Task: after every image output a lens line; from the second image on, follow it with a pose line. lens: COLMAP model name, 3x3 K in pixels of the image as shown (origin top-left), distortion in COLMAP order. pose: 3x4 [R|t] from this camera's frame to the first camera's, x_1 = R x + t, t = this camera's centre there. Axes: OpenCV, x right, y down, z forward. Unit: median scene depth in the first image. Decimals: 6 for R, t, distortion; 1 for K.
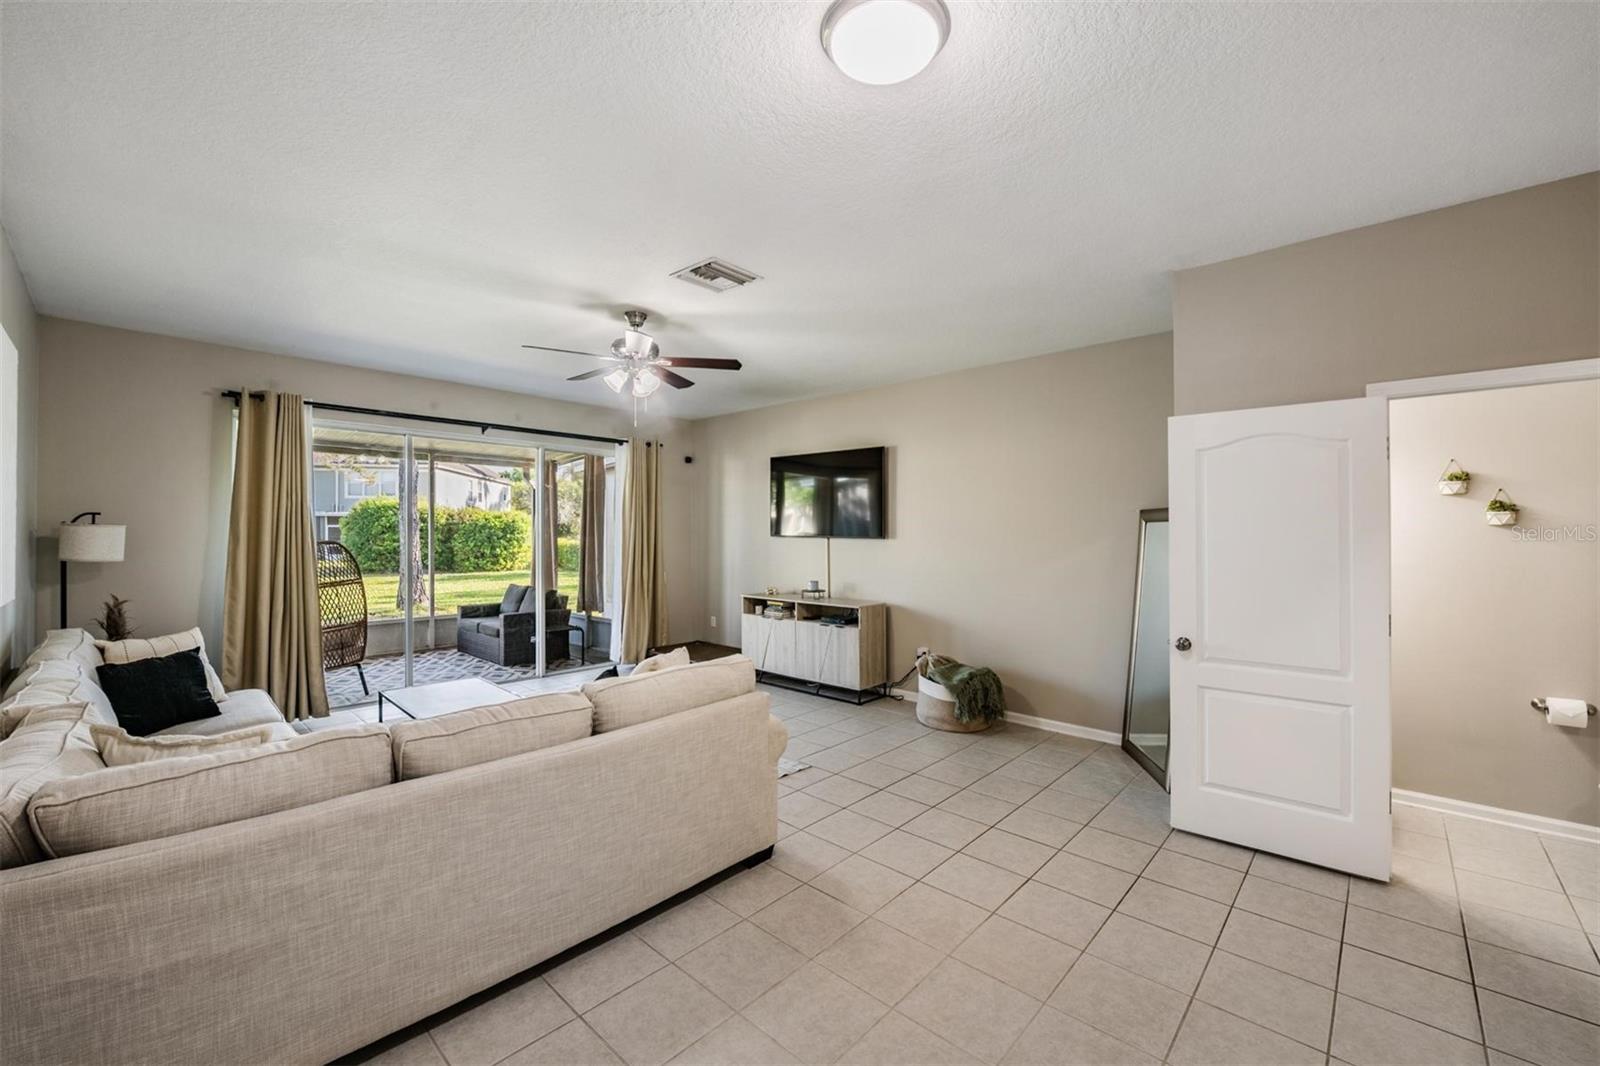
lens RADIAL K [[631.3, 0, 794.8], [0, 631.3, 530.8], [0, 0, 1]] dist [-0.000027, -0.000200]
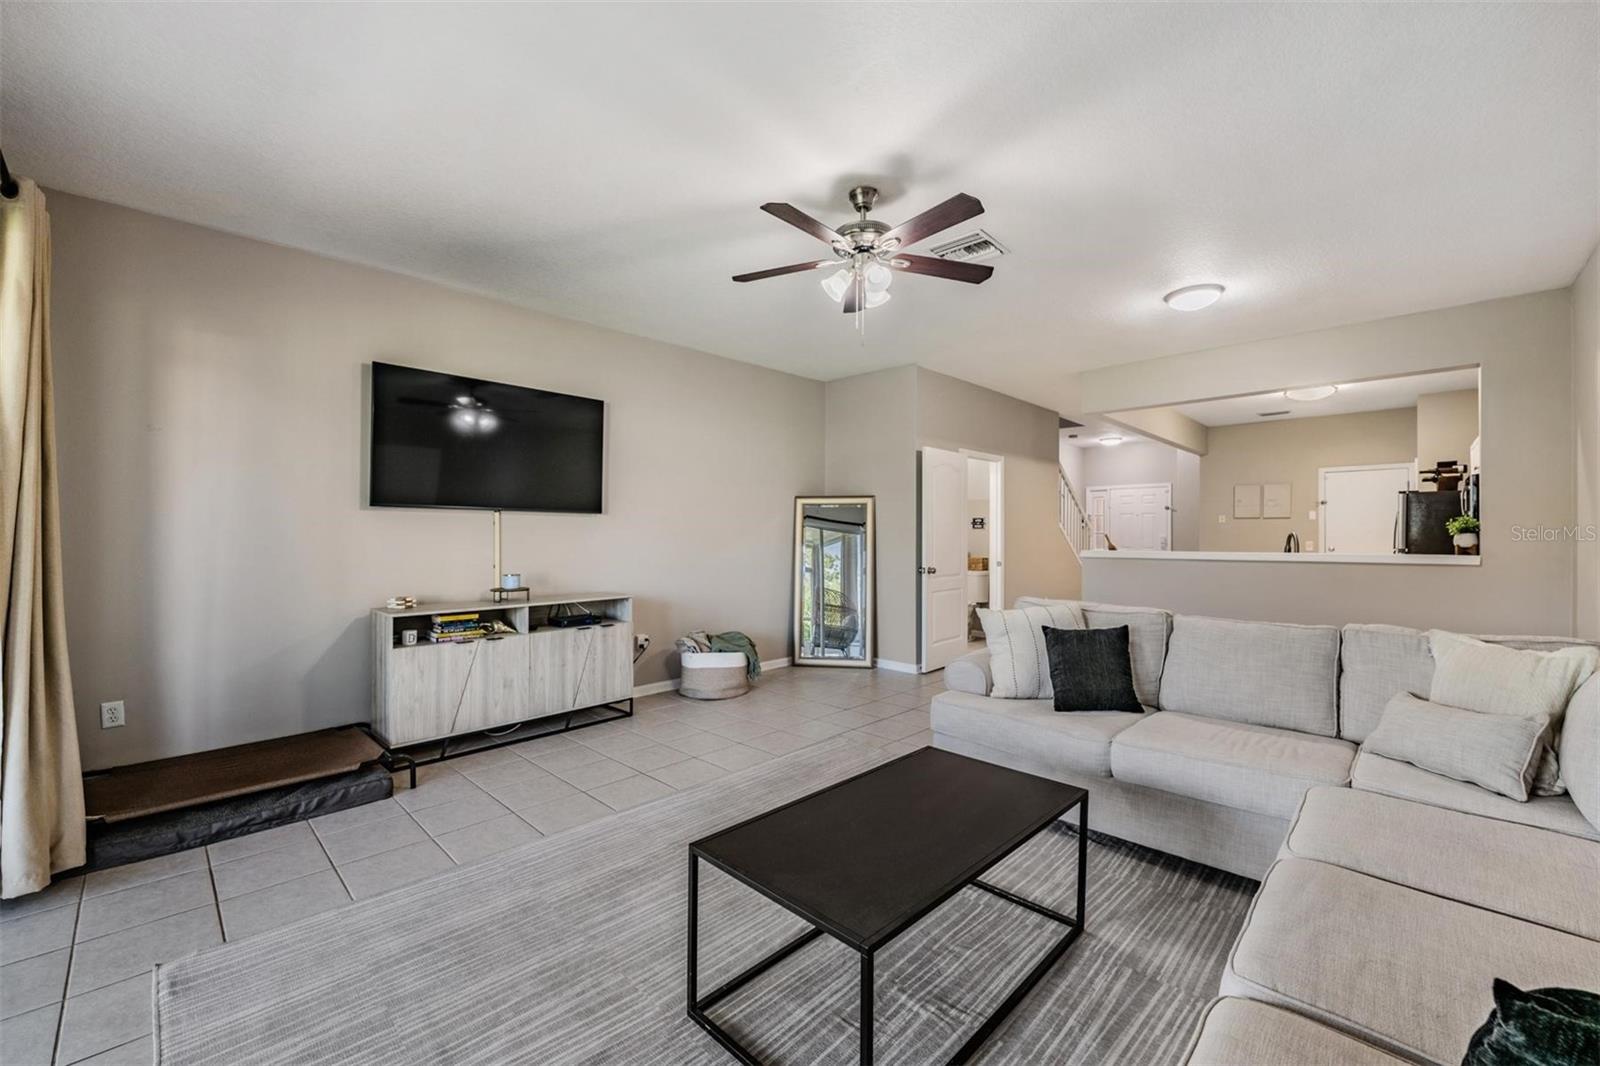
lens RADIAL K [[640.7, 0, 804.4], [0, 640.7, 529.7], [0, 0, 1]] dist [-0.013480, -0.000482]
pose [[0.016293, 0.005316, 0.999853, -0.686361], [-0.001946, 0.999984, -0.005285, 0.037314], [-0.999865, -0.001859, 0.016303, 0.723233]]
